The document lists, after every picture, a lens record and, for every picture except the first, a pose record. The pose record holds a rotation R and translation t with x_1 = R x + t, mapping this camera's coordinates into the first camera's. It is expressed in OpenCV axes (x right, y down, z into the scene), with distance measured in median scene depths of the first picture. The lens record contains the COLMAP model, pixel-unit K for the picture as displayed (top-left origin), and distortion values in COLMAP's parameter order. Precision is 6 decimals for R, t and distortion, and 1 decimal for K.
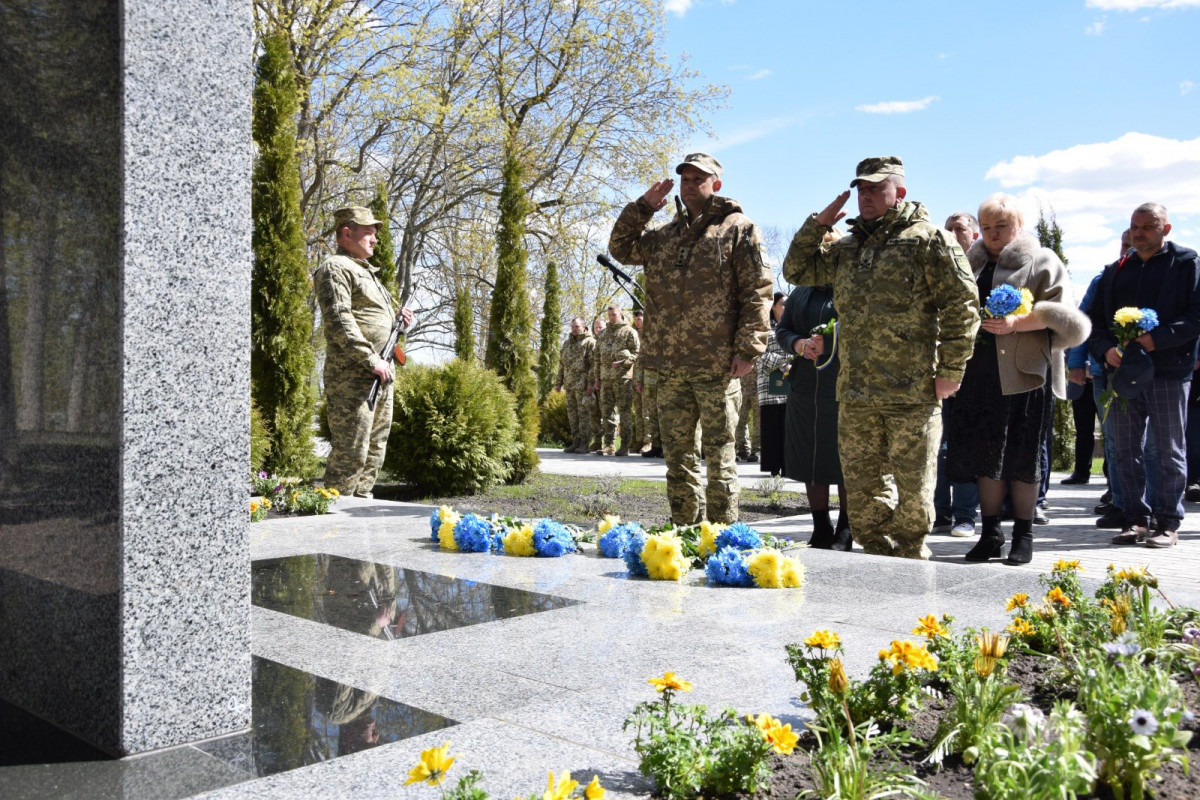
lens RADIAL K [[1140.2, 0, 609.7], [0, 1140.2, 388.6], [0, 0, 1]] dist [-0.014881, 0.000000]
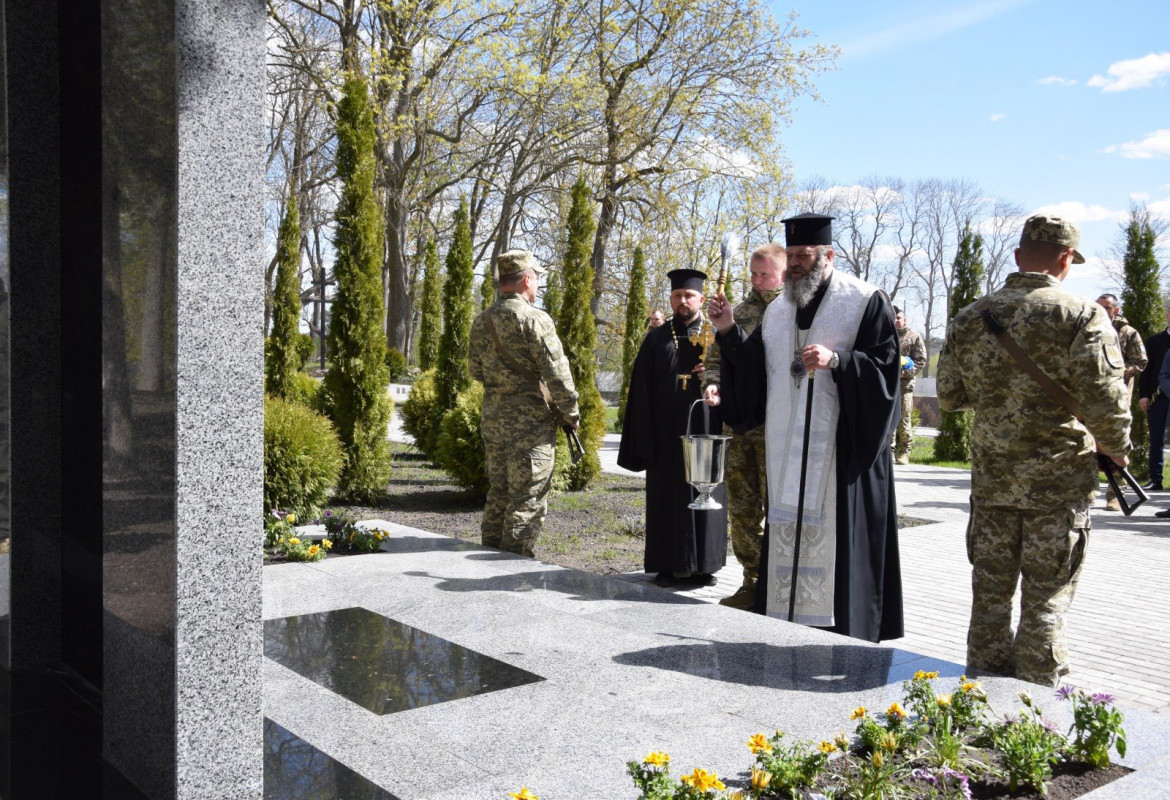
lens RADIAL K [[1181.2, 0, 578.9], [0, 1181.2, 402.5], [0, 0, 1]] dist [-0.004111, 0.000000]
pose [[0.992109, 0.023979, -0.123063, 0.084903], [-0.017058, 0.998229, 0.056988, -0.097396], [0.124211, -0.054439, 0.990761, -0.140612]]
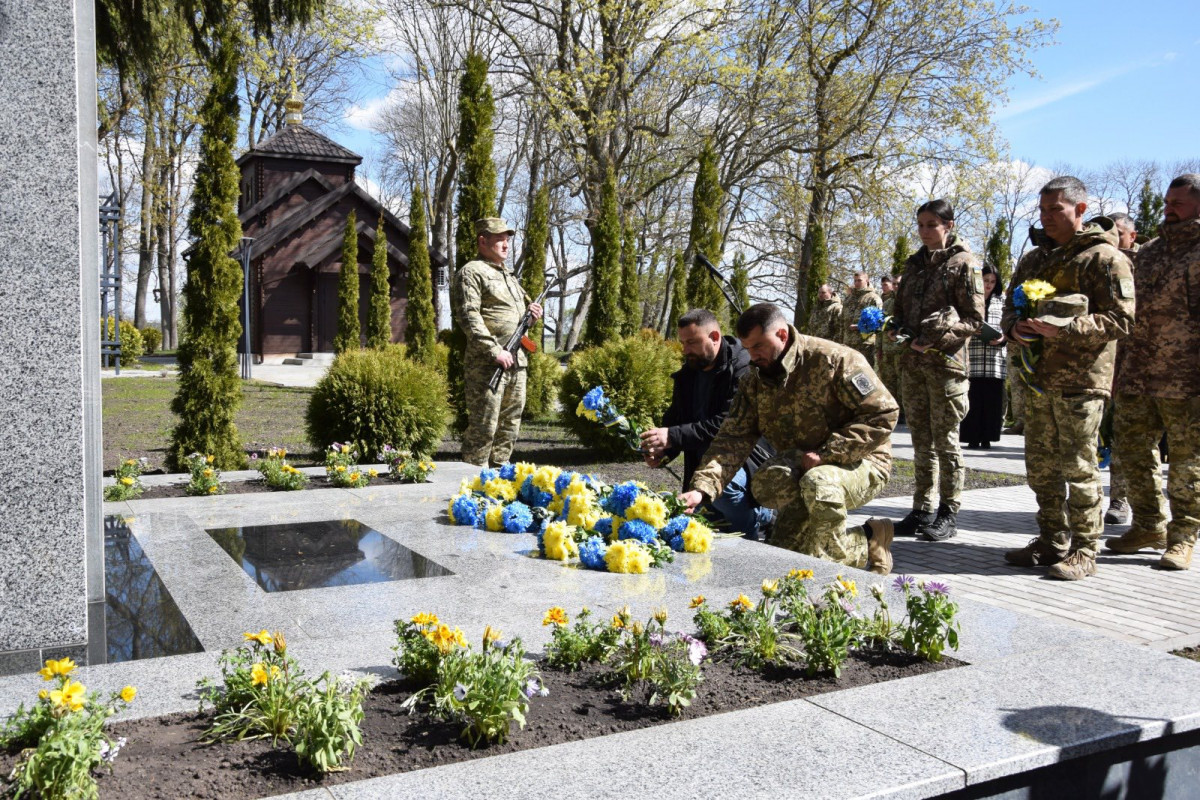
lens RADIAL K [[1140.2, 0, 600.8], [0, 1140.2, 395.9], [0, 0, 1]] dist [-0.014881, 0.000000]
pose [[0.947126, 0.022463, -0.320074, 0.273538], [-0.004888, 0.998441, 0.055607, -0.044716], [0.320824, -0.051102, 0.945759, -0.084436]]
